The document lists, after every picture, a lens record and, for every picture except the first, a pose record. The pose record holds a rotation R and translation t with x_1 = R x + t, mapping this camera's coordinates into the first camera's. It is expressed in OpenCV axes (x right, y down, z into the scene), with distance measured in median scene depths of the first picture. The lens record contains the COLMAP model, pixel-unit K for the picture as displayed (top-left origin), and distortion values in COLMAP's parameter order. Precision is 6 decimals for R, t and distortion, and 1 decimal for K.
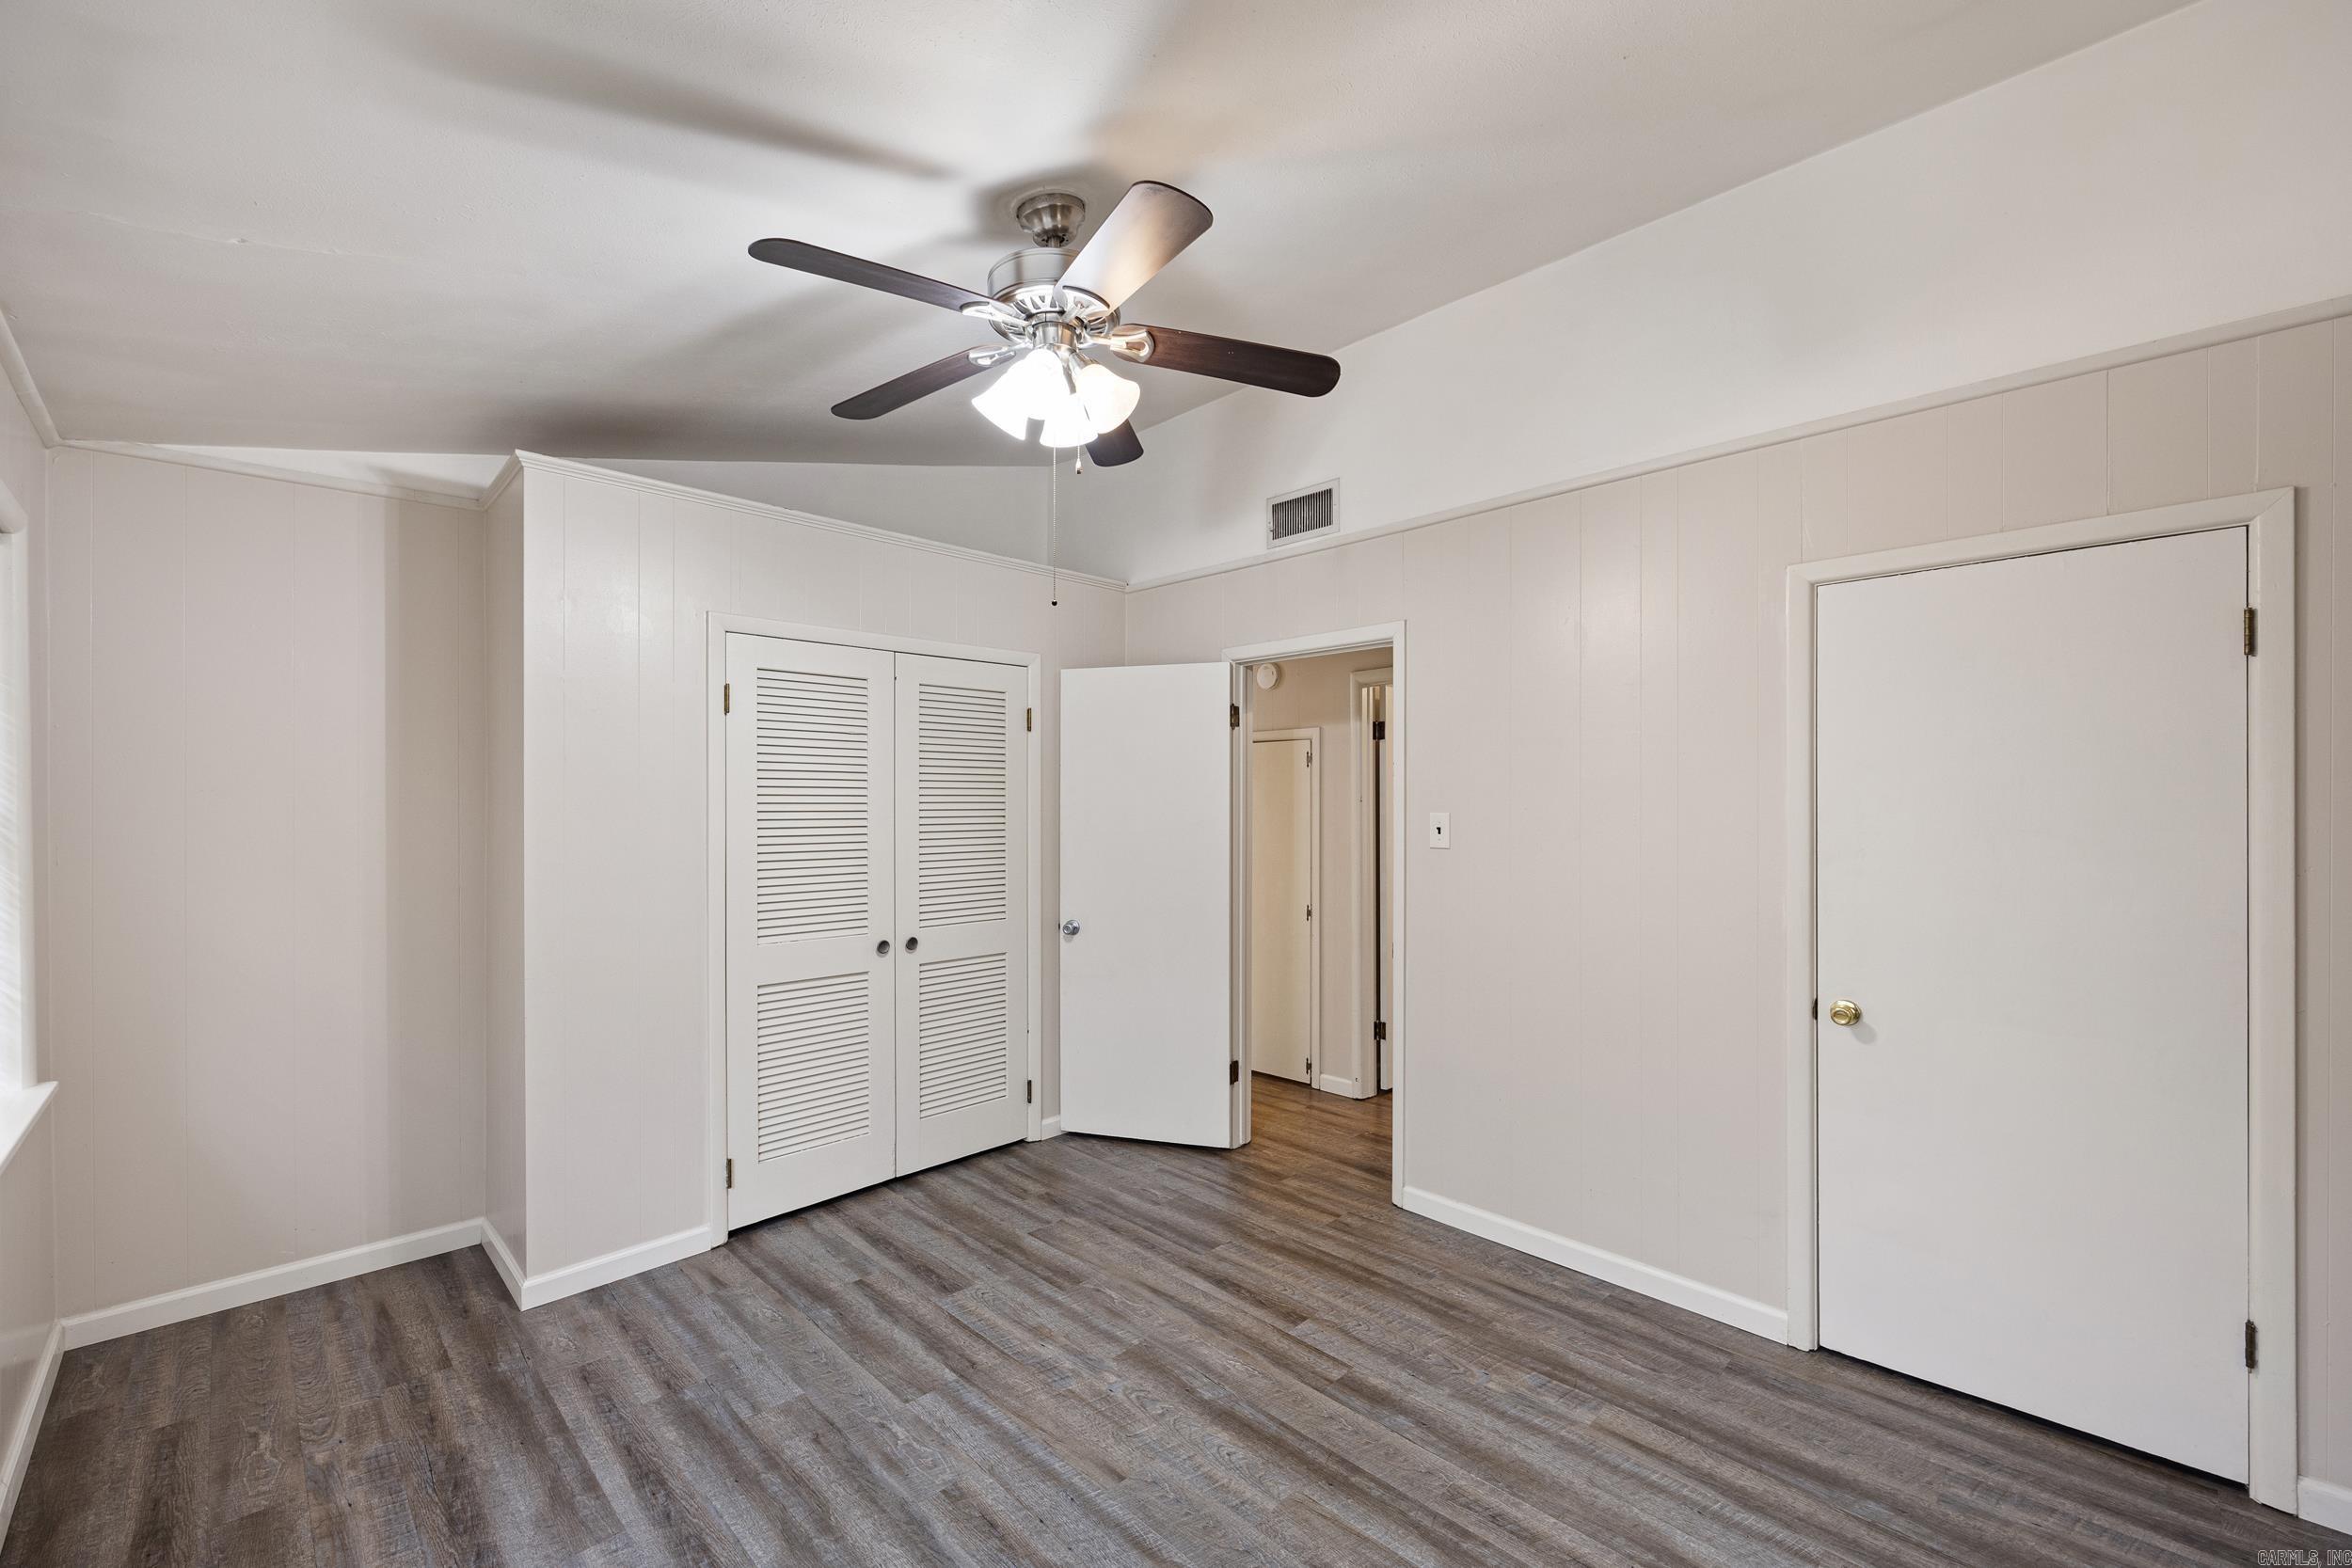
lens RADIAL K [[955.1, 0, 1178.8], [0, 955.1, 801.5], [0, 0, 1]] dist [-0.001752, -0.000021]
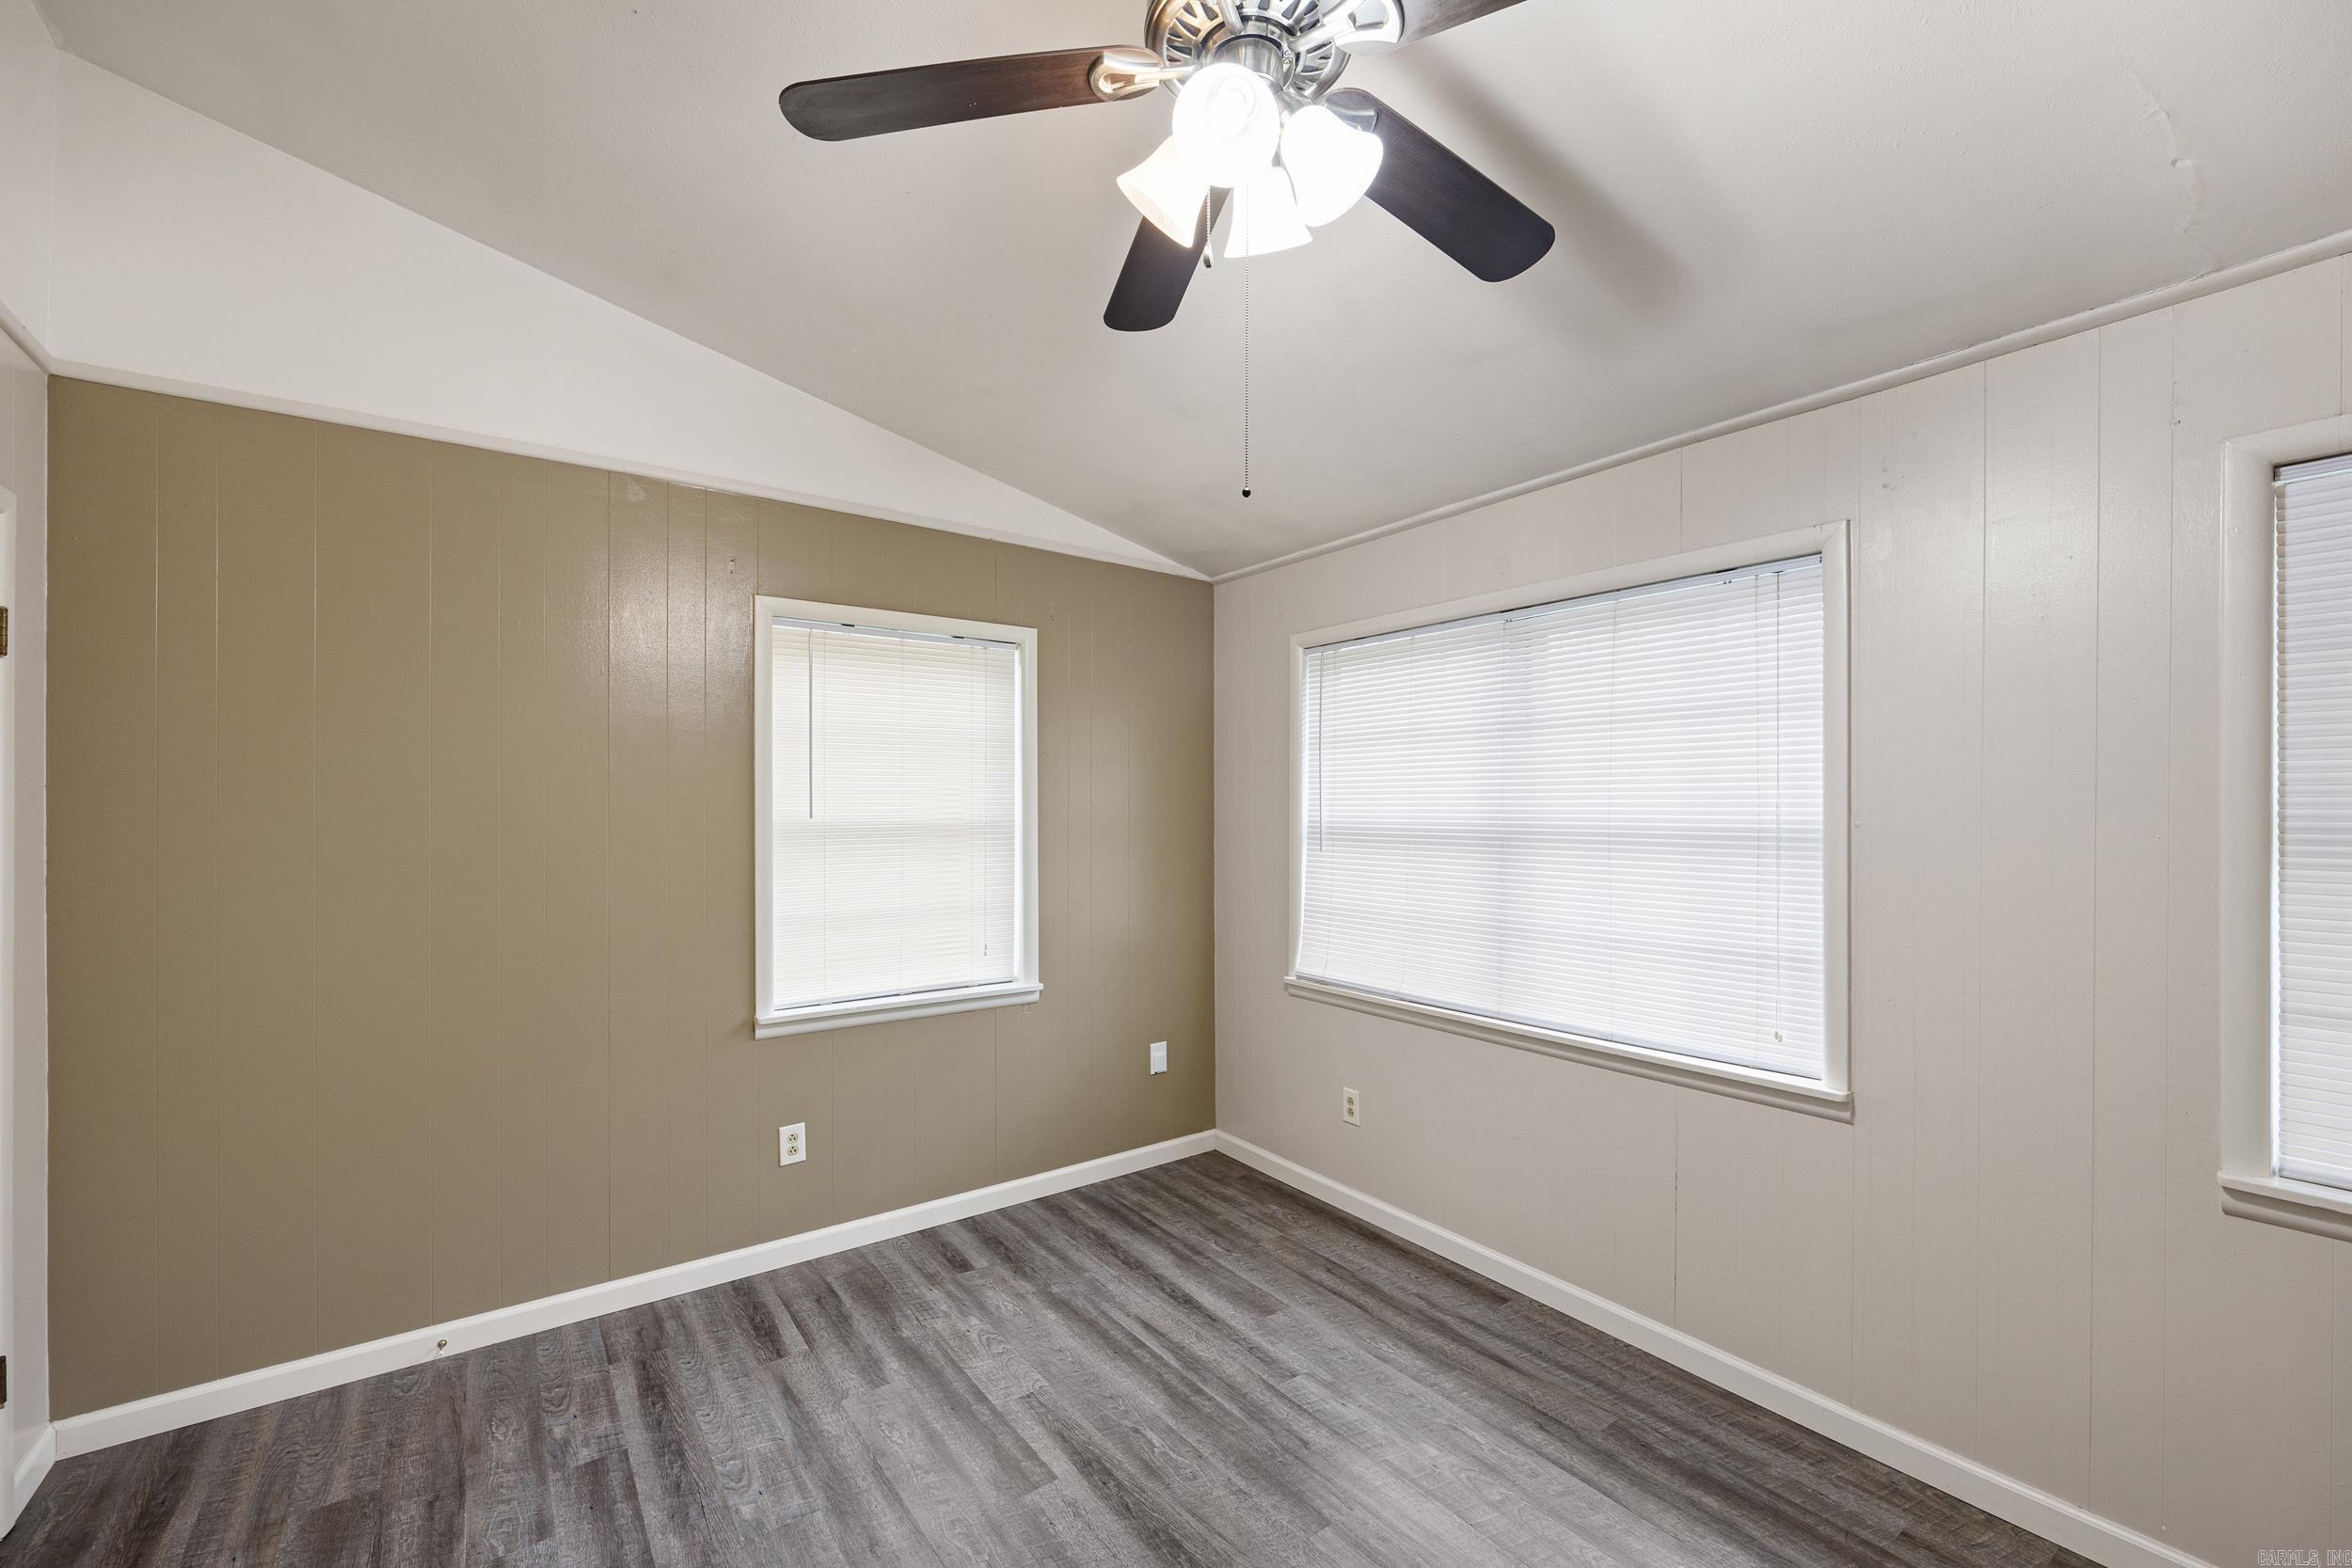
lens RADIAL K [[955.1, 0, 1170.4], [0, 955.1, 801.9], [0, 0, 1]] dist [-0.001752, -0.000021]
pose [[-0.985447, 0.004140, 0.169933, -0.170518], [0.003303, 0.999981, -0.005205, 0.000338], [-0.169952, -0.004567, -0.985442, 1.376584]]
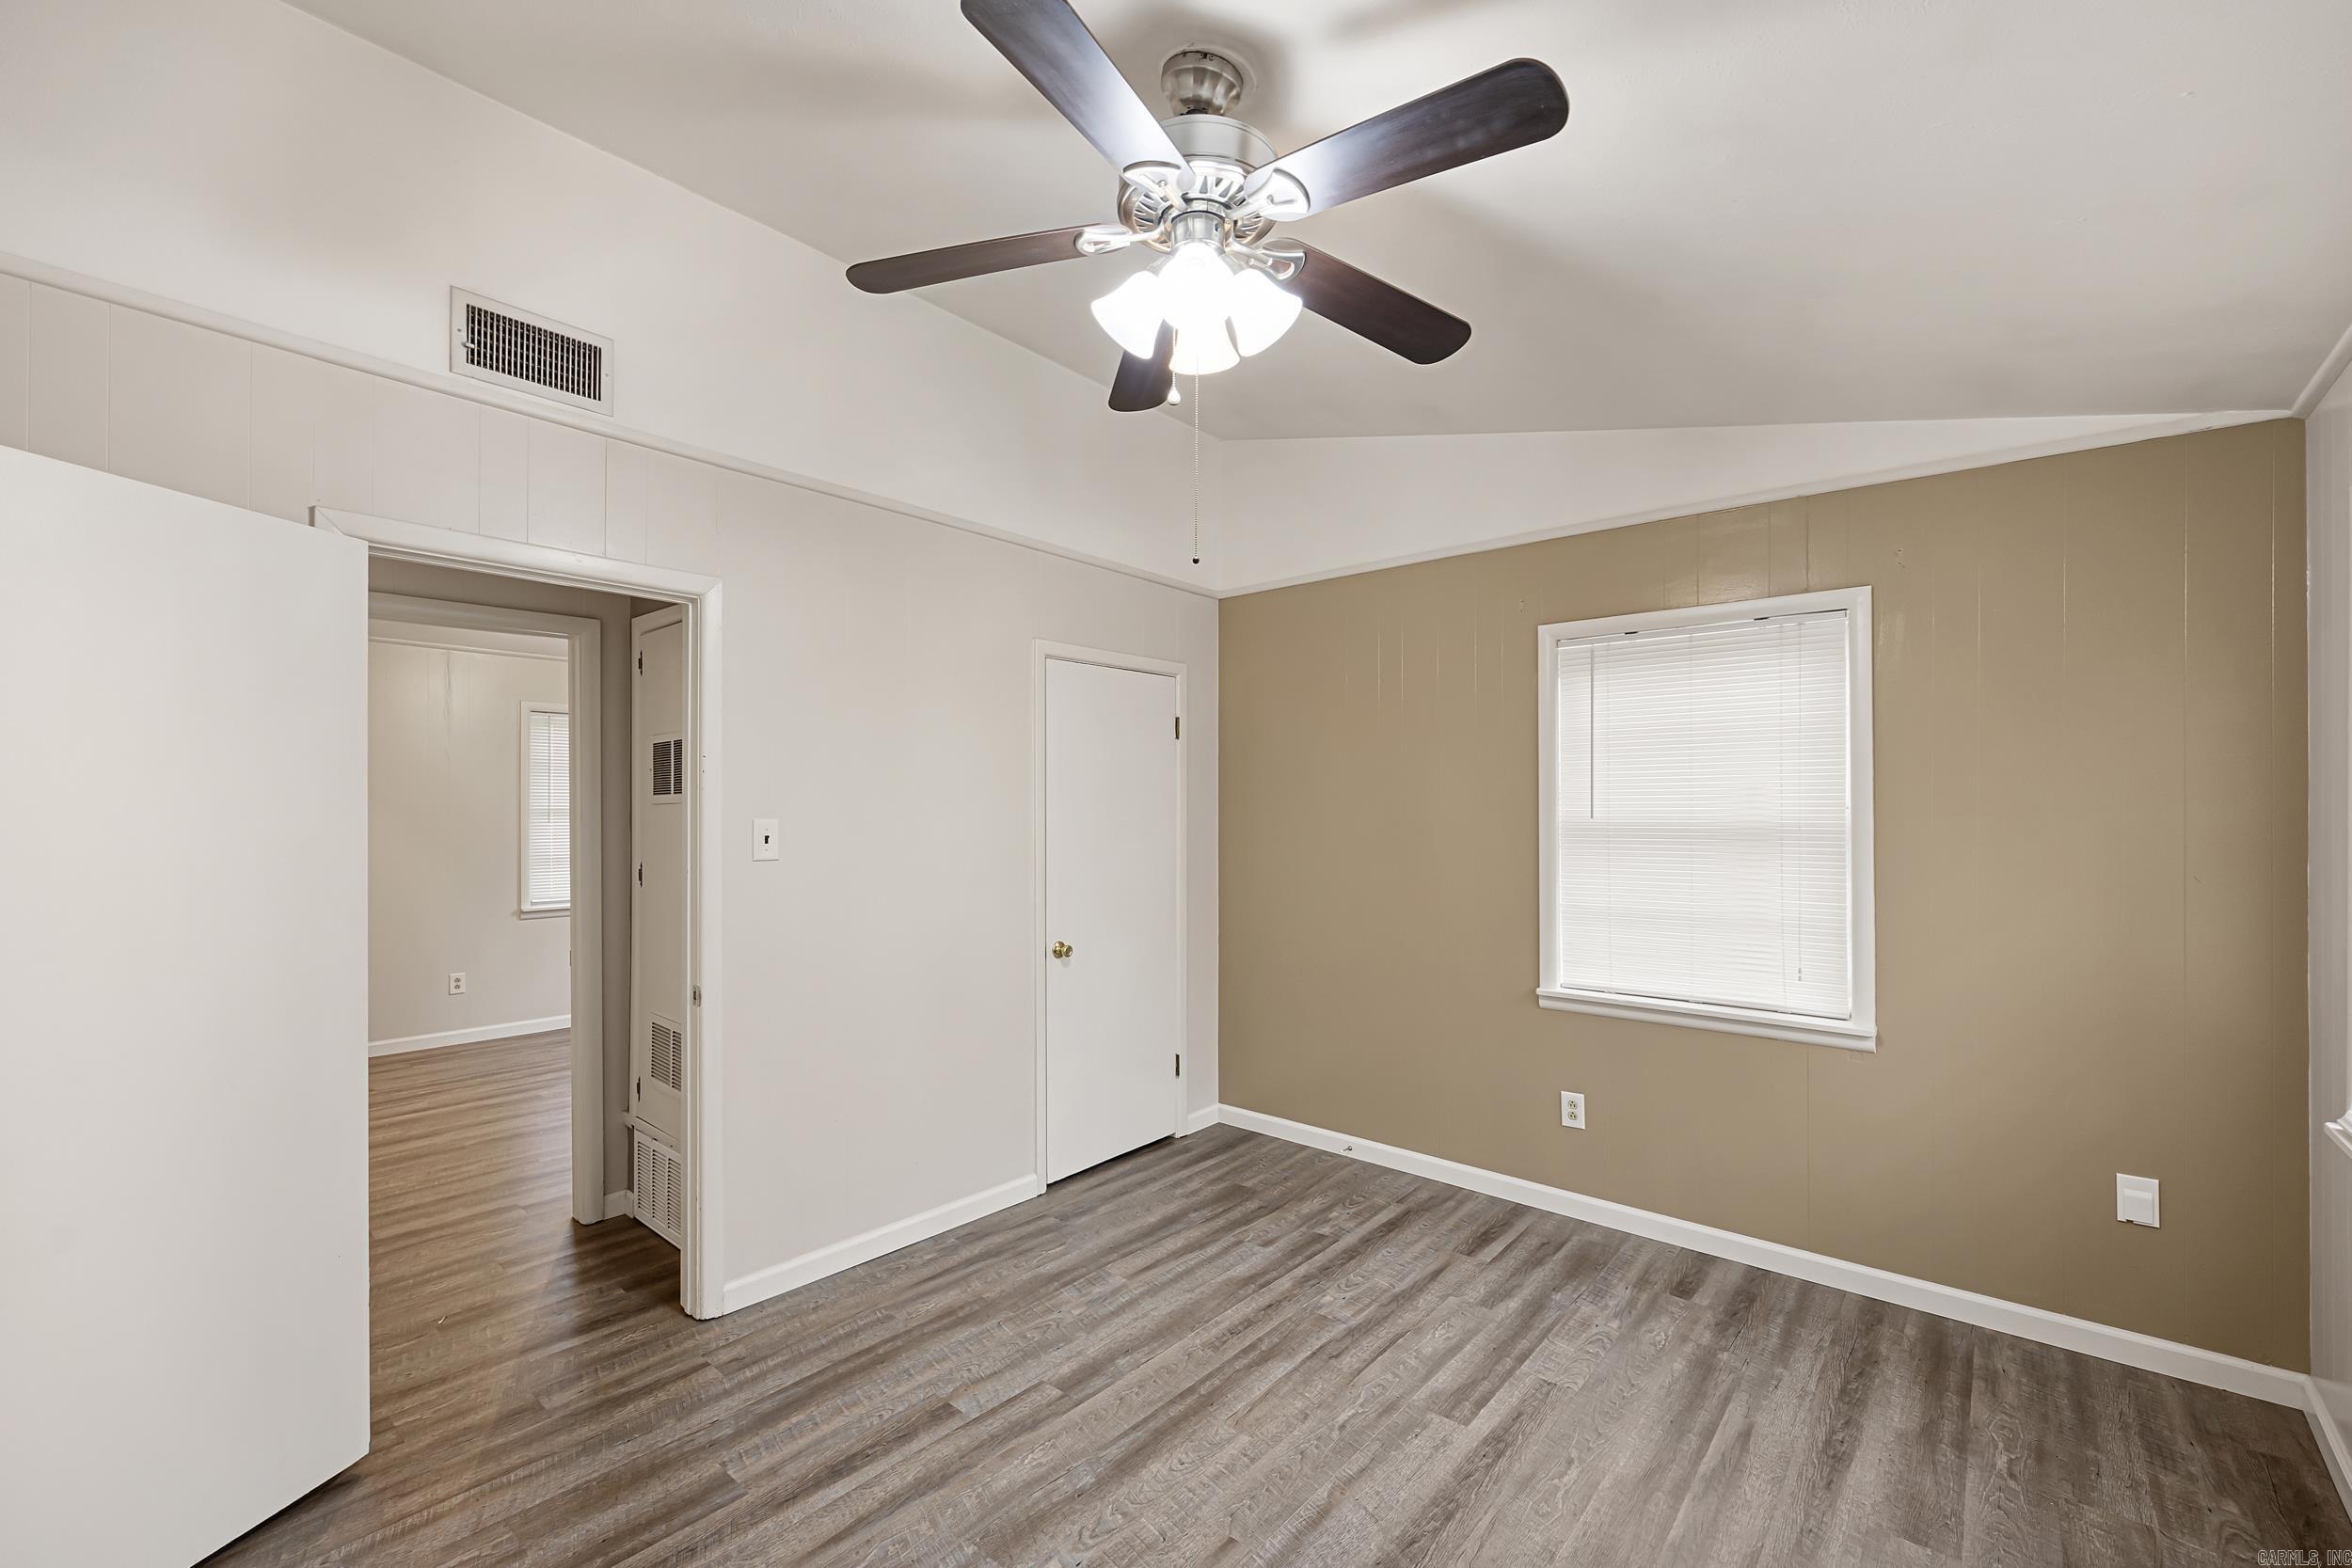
lens RADIAL K [[955.1, 0, 1185.0], [0, 955.1, 805.0], [0, 0, 1]] dist [-0.001752, -0.000021]
pose [[-0.075348, 0.009326, 0.997114, -0.800439], [-0.002184, 0.999952, -0.009517, 0.009019], [-0.997155, -0.002895, -0.075324, 0.913343]]
